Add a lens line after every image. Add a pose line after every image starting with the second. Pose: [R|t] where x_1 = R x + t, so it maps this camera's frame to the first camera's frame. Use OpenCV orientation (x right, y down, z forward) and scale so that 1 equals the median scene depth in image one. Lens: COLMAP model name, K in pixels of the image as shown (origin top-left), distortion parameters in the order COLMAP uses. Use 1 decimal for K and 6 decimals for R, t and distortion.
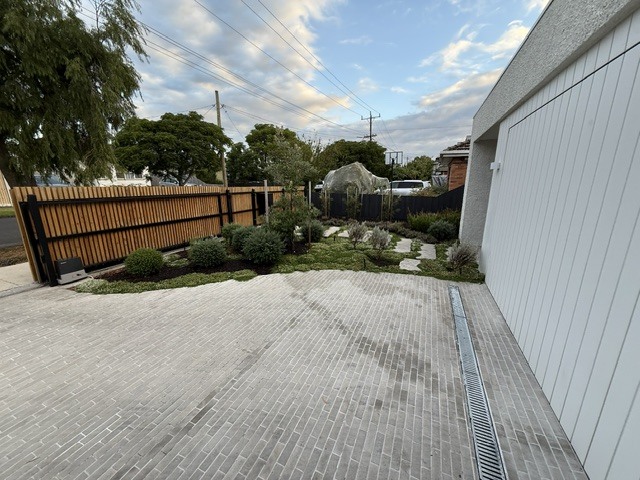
lens RADIAL K [[283.2, 0, 319.9], [0, 283.2, 234.8], [0, 0, 1]] dist [0.001569, 0.000003]
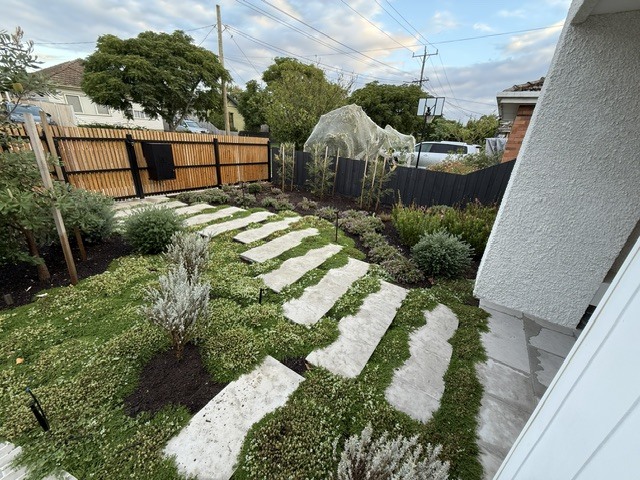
lens RADIAL K [[254.5, 0, 320.9], [0, 254.5, 238.1], [0, 0, 1]] dist [0.001580, 0.000045]
pose [[0.973190, 0.146495, -0.177313, 0.142364], [-0.108465, 0.972128, 0.207851, -0.051902], [0.202820, -0.183047, 0.961955, 0.256288]]
